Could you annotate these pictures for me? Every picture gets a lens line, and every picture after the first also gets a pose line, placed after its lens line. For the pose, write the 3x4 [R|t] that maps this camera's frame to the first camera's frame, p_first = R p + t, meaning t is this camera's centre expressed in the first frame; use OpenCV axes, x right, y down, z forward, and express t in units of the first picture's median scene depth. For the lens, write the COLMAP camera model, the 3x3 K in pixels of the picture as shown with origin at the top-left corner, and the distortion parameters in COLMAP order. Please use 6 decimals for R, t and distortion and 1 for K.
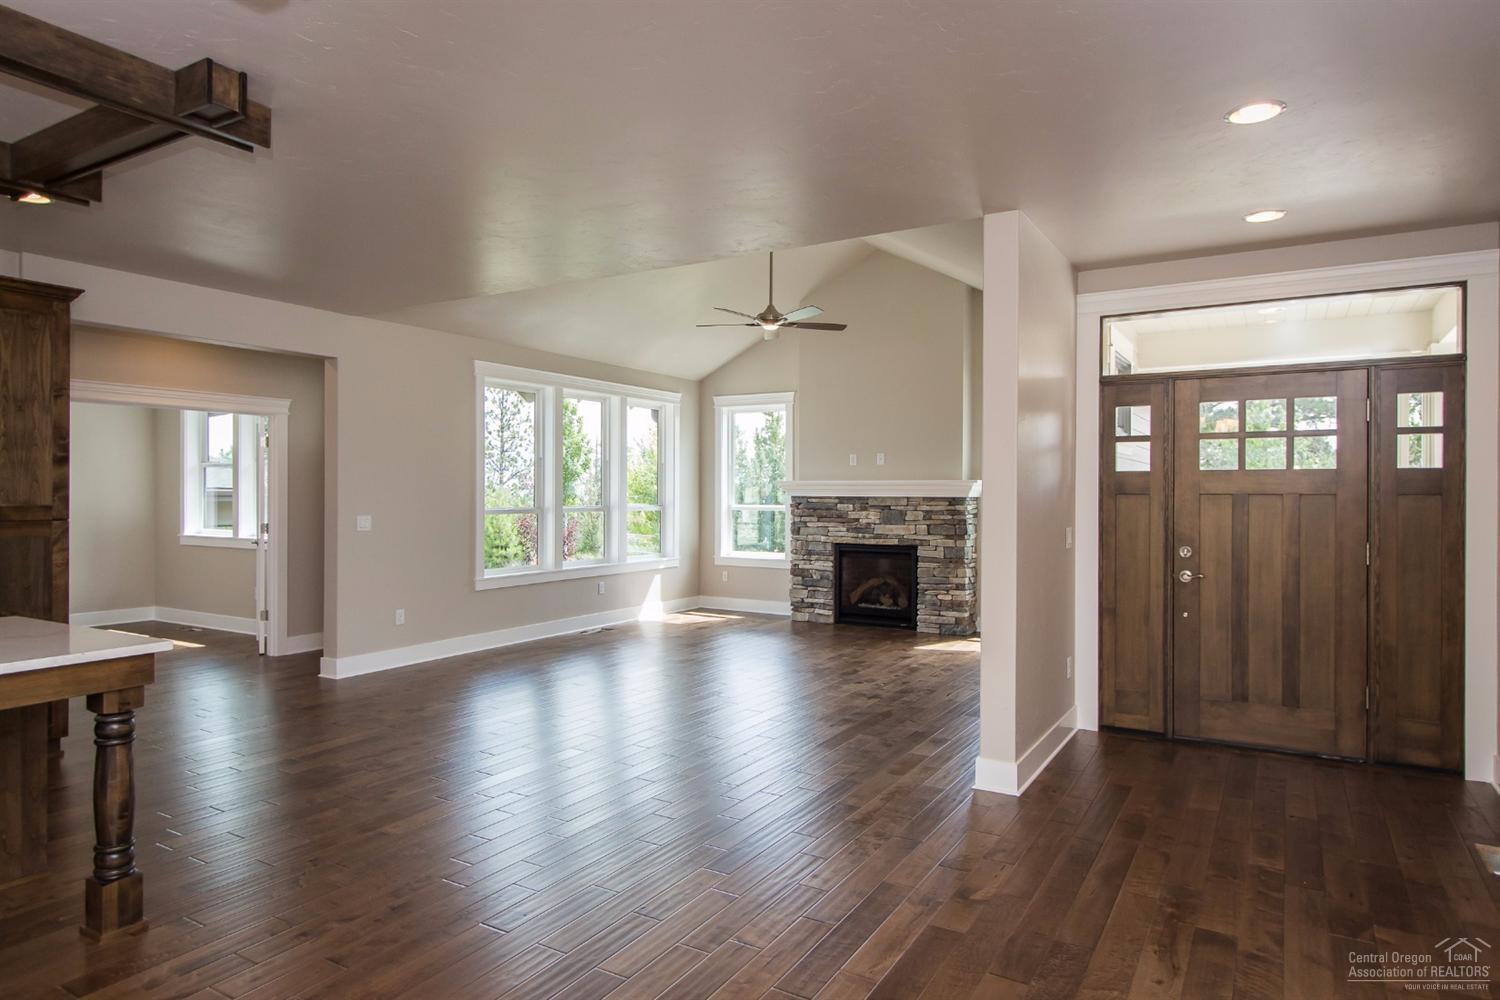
lens RADIAL K [[886.9, 0, 750.0], [0, 886.9, 500.0], [0, 0, 1]] dist [-0.000423, -0.000549]
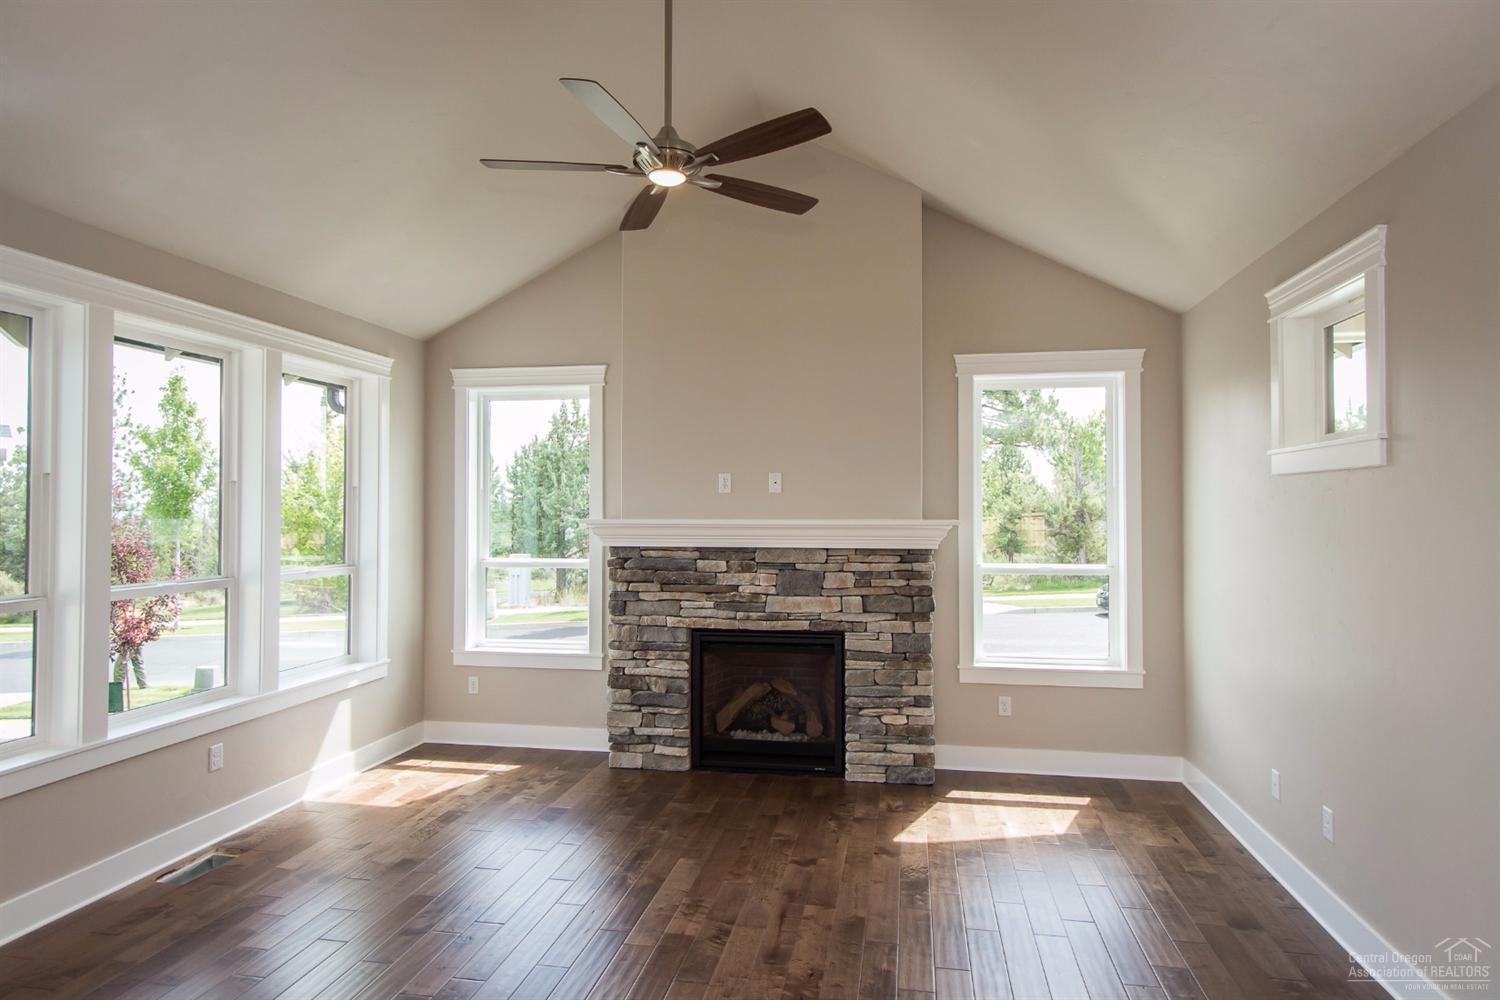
lens RADIAL K [[875.5, 0, 761.0], [0, 875.5, 496.6], [0, 0, 1]] dist [0.006234, 0.000657]
pose [[0.930477, 0.003883, 0.366329, -0.070091], [0.005133, 0.999708, -0.023632, -0.022823], [-0.366314, 0.023870, 0.930185, 0.457327]]
